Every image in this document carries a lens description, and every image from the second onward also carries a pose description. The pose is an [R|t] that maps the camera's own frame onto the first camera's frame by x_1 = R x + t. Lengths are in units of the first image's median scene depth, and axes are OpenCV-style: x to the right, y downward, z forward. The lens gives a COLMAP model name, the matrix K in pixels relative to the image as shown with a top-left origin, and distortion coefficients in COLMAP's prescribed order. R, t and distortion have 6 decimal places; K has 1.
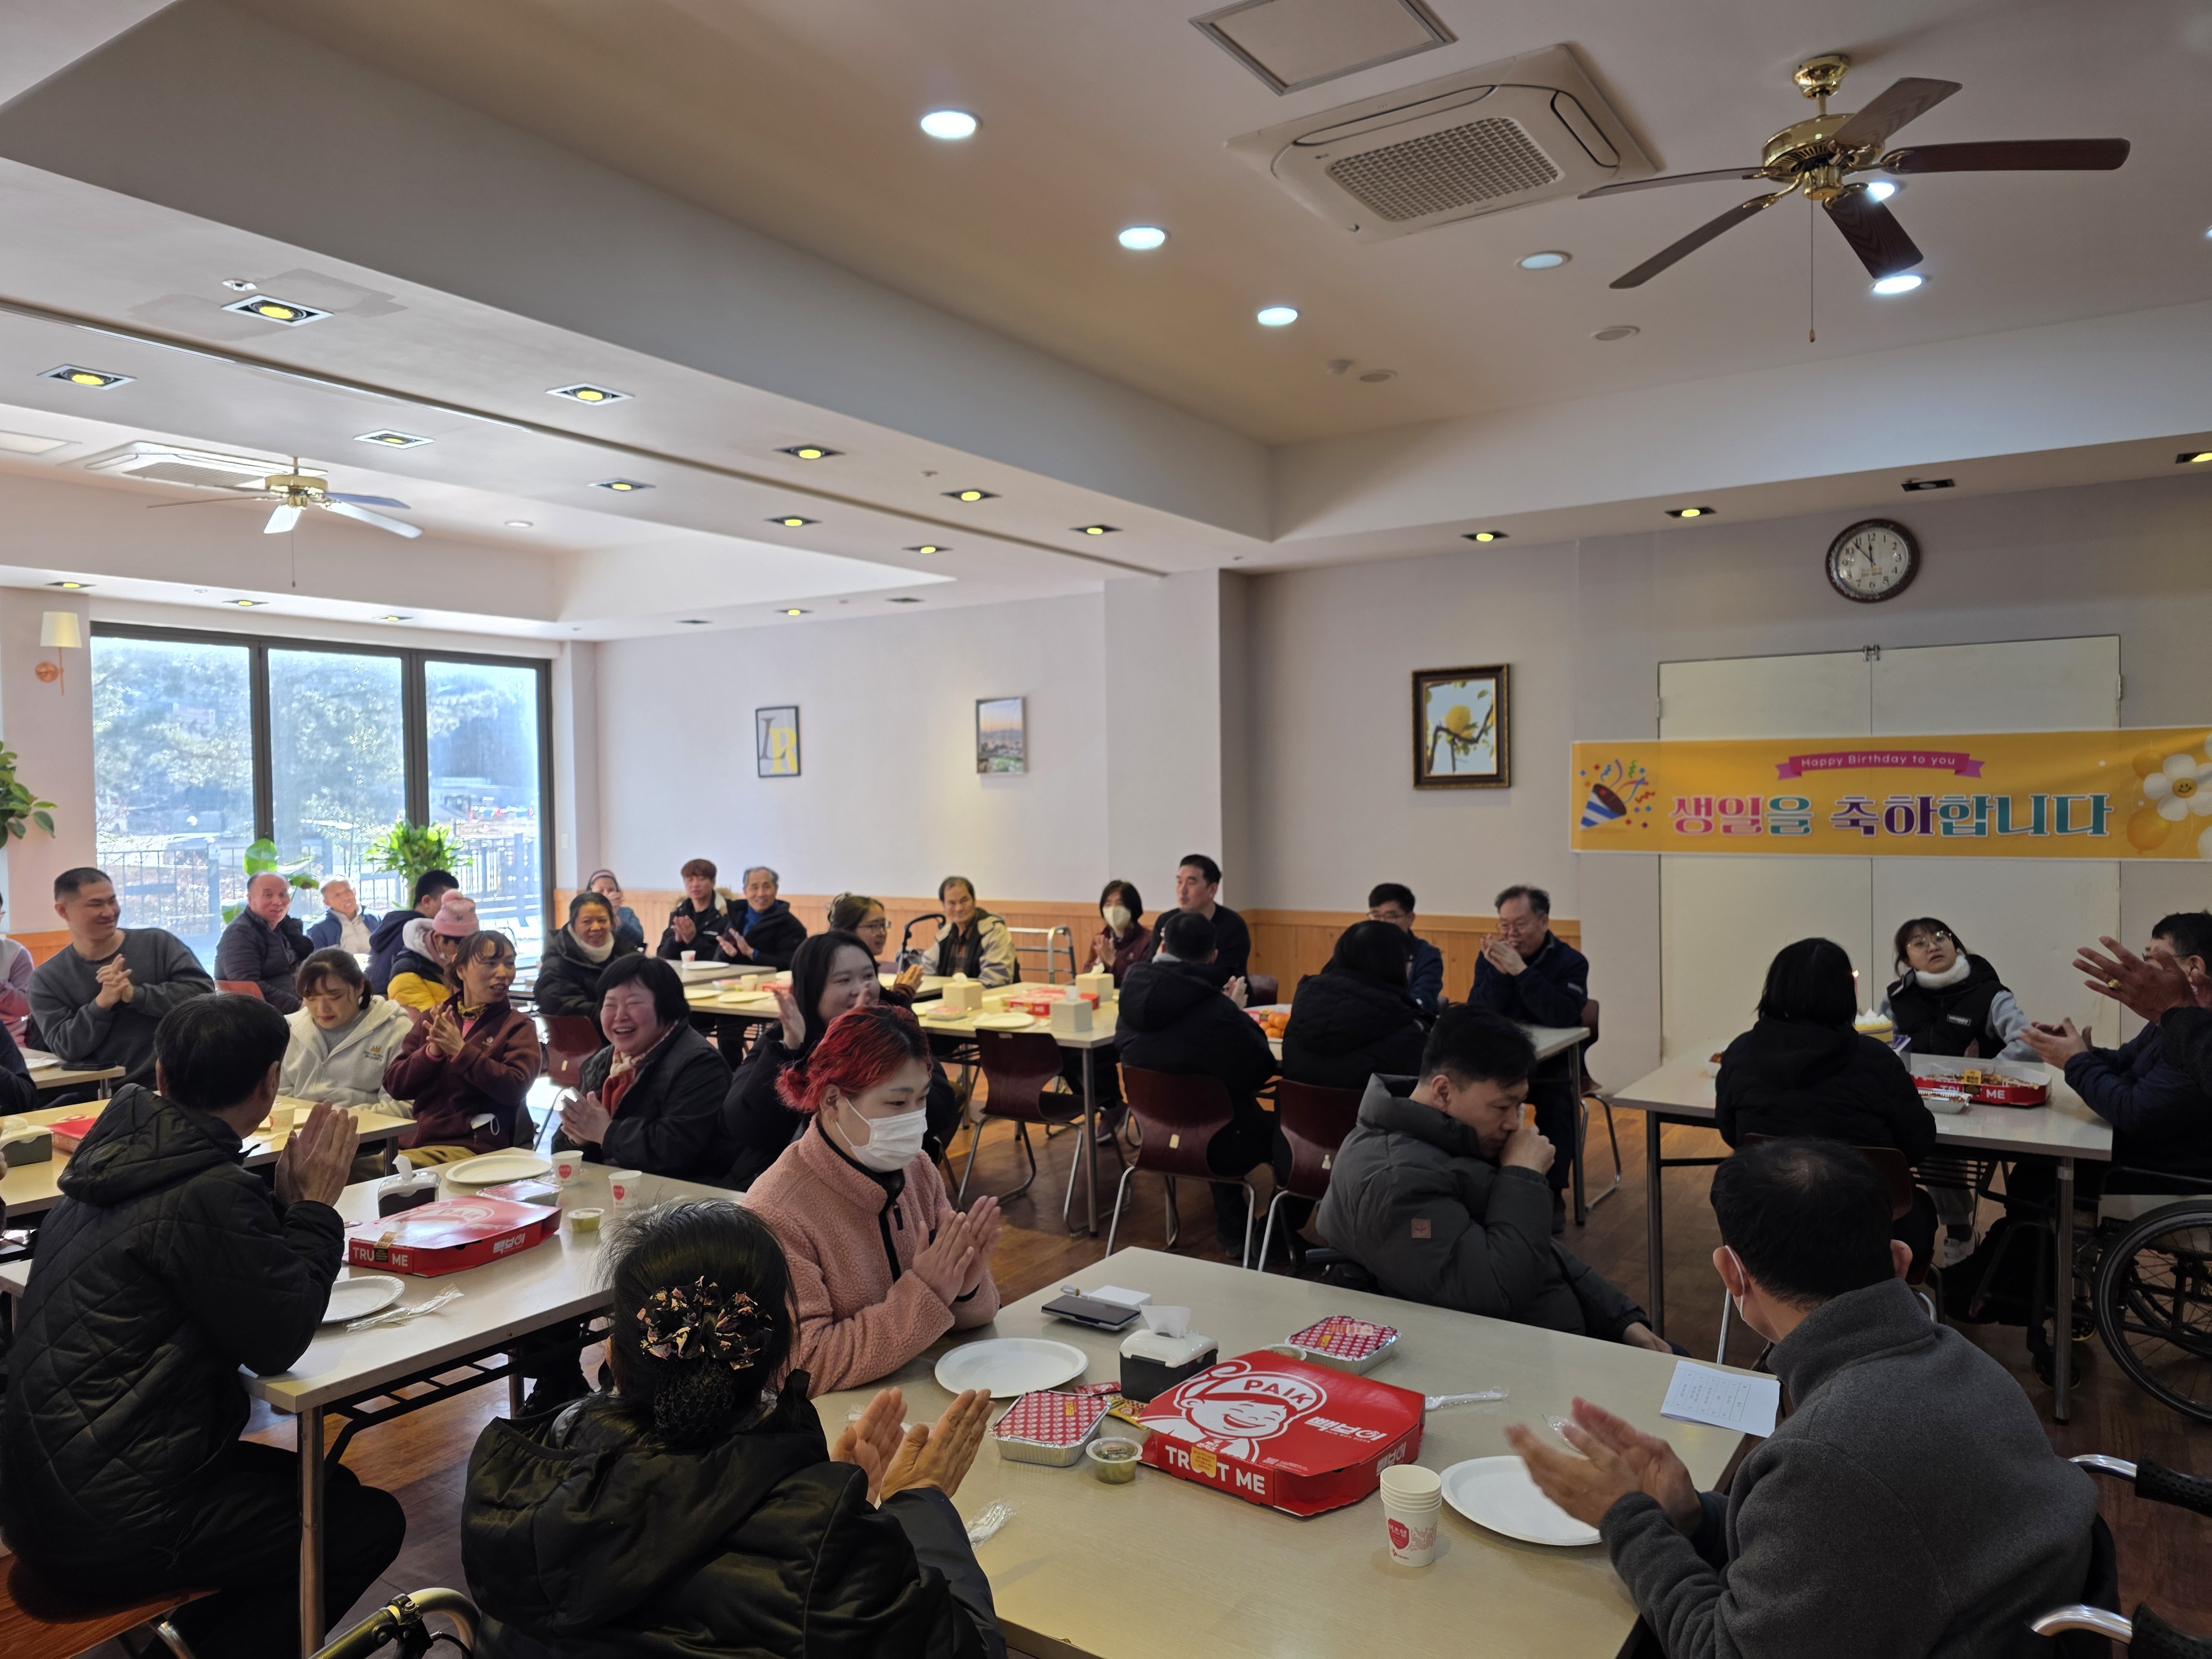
lens RADIAL K [[1492.9, 0, 1110.8], [0, 1492.9, 828.6], [0, 0, 1]] dist [0.063708, -0.043577]
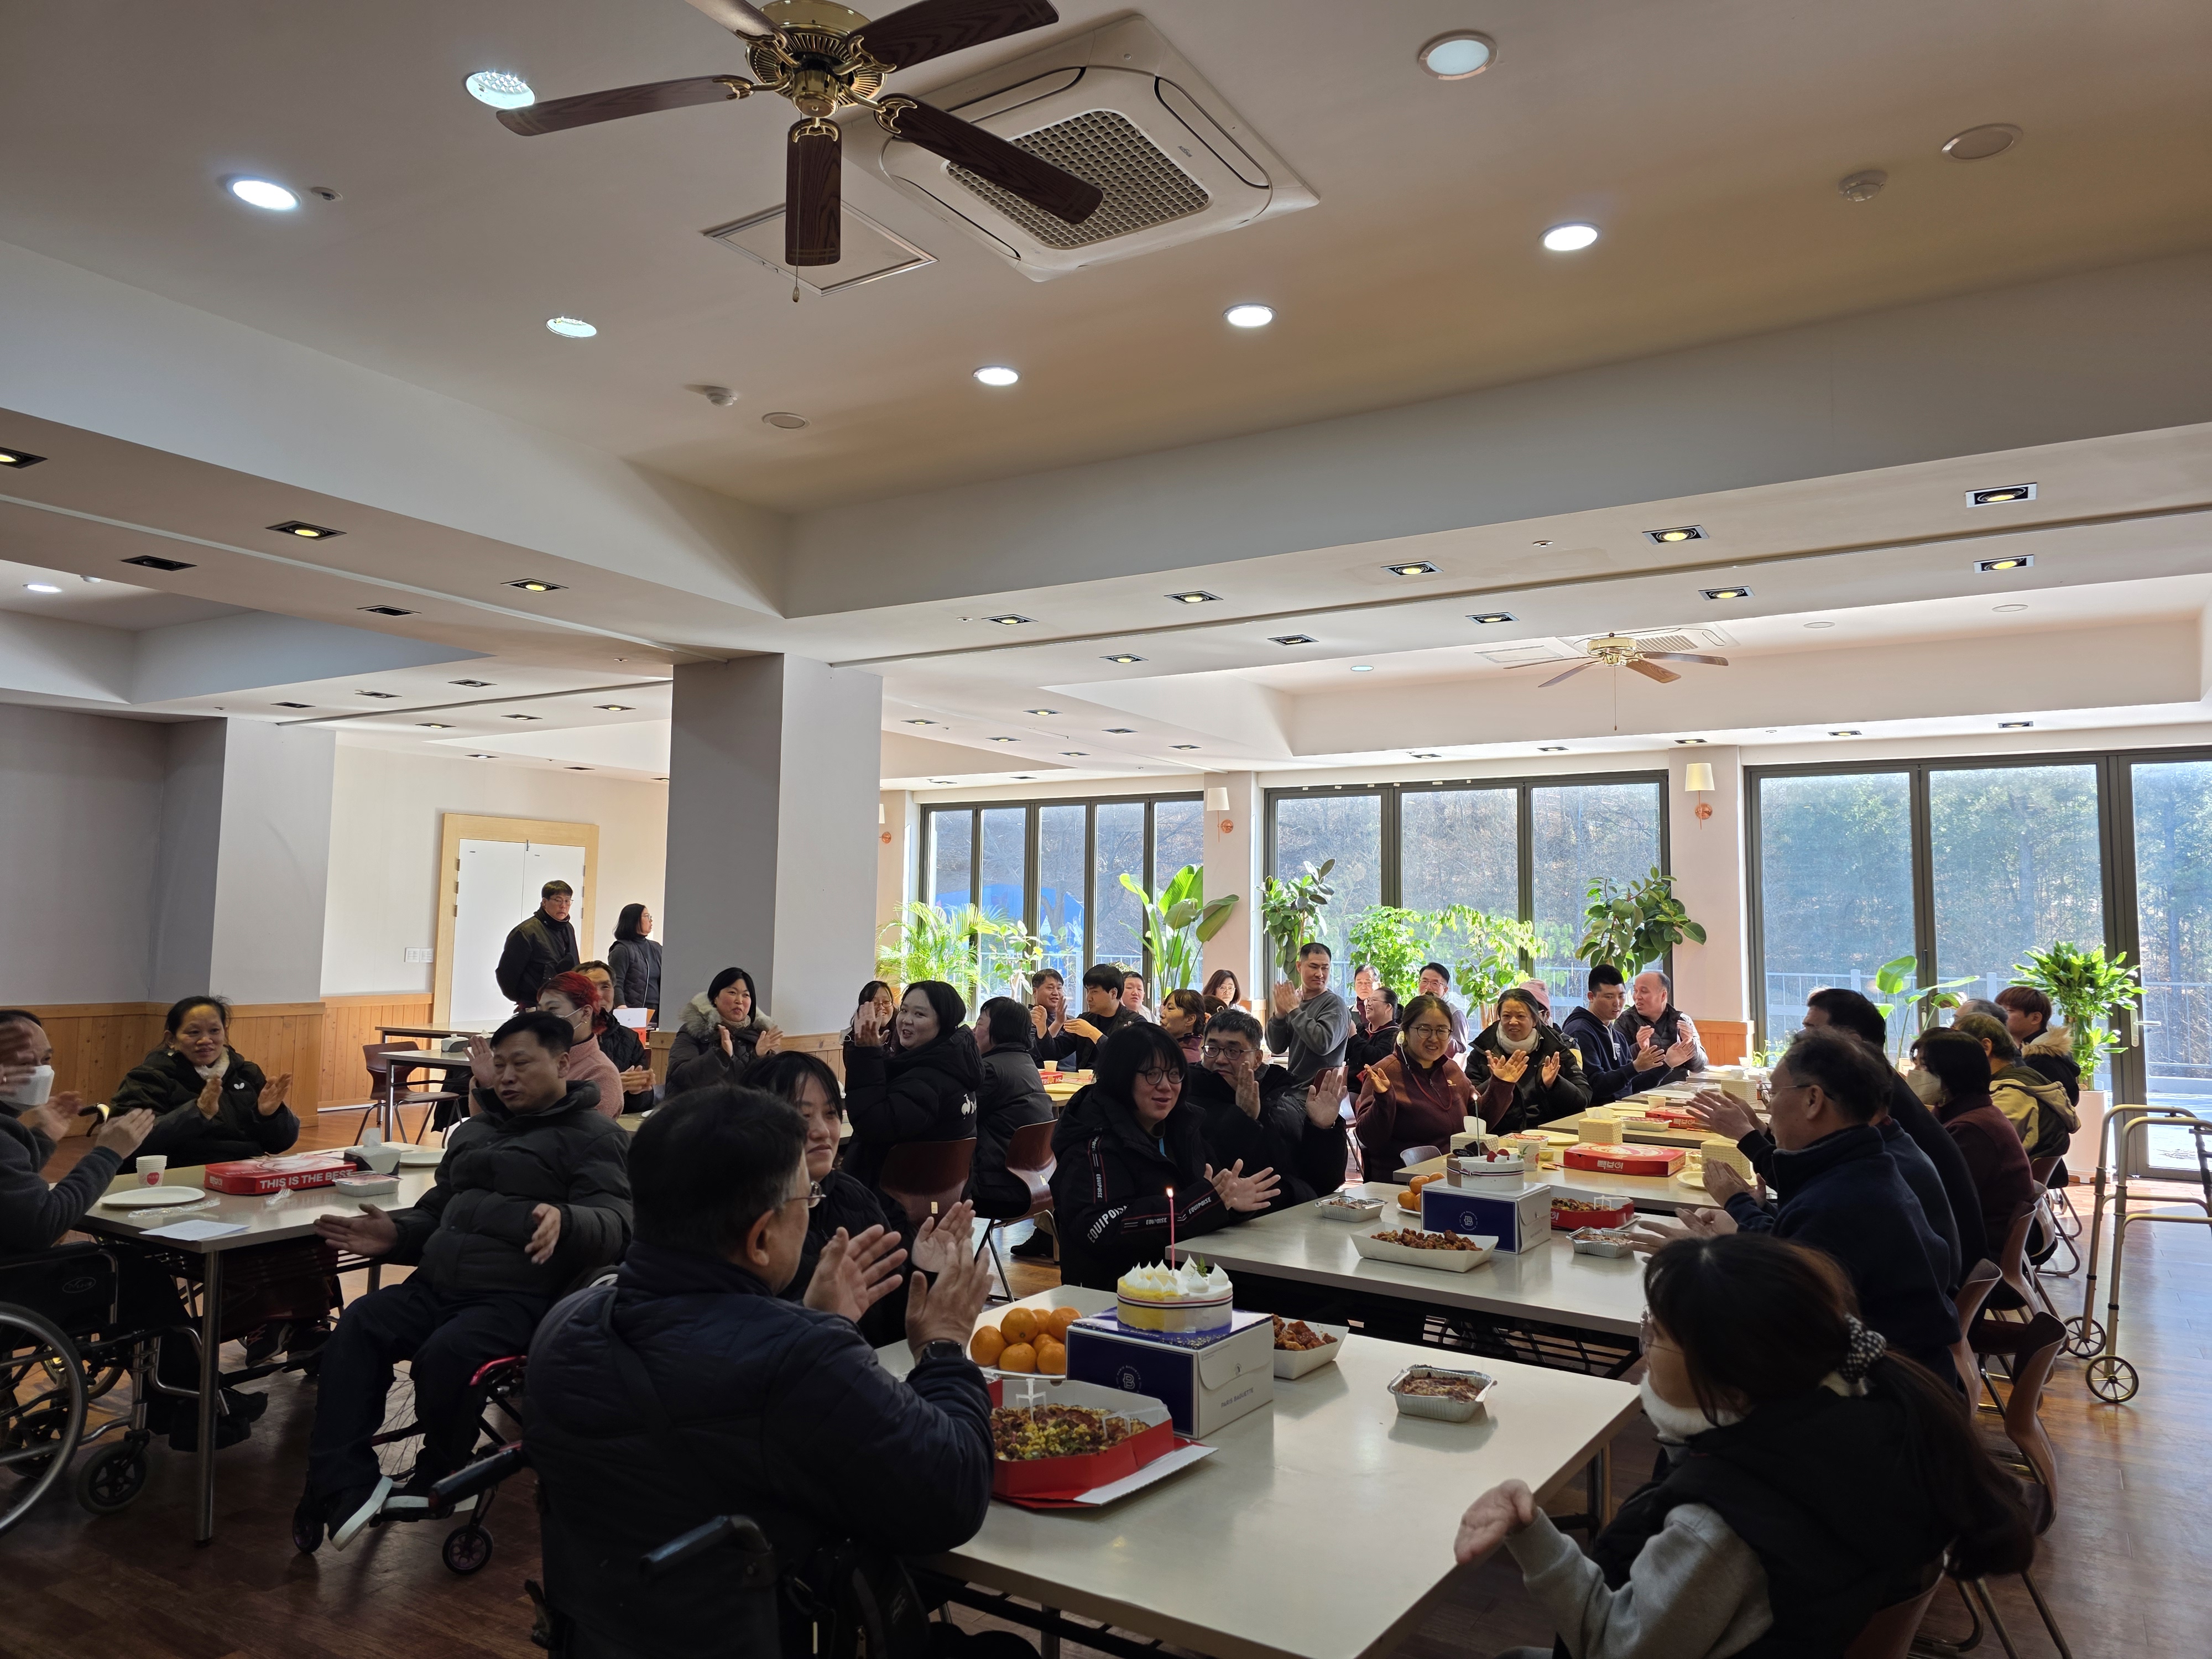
lens RADIAL K [[1492.9, 0, 1116.2], [0, 1492.9, 827.8], [0, 0, 1]] dist [0.063708, -0.043577]
pose [[0.011547, -0.054676, -0.998437, 0.539744], [-0.036724, 0.997807, -0.055066, -0.002978], [0.999259, 0.037303, 0.009513, 0.507384]]
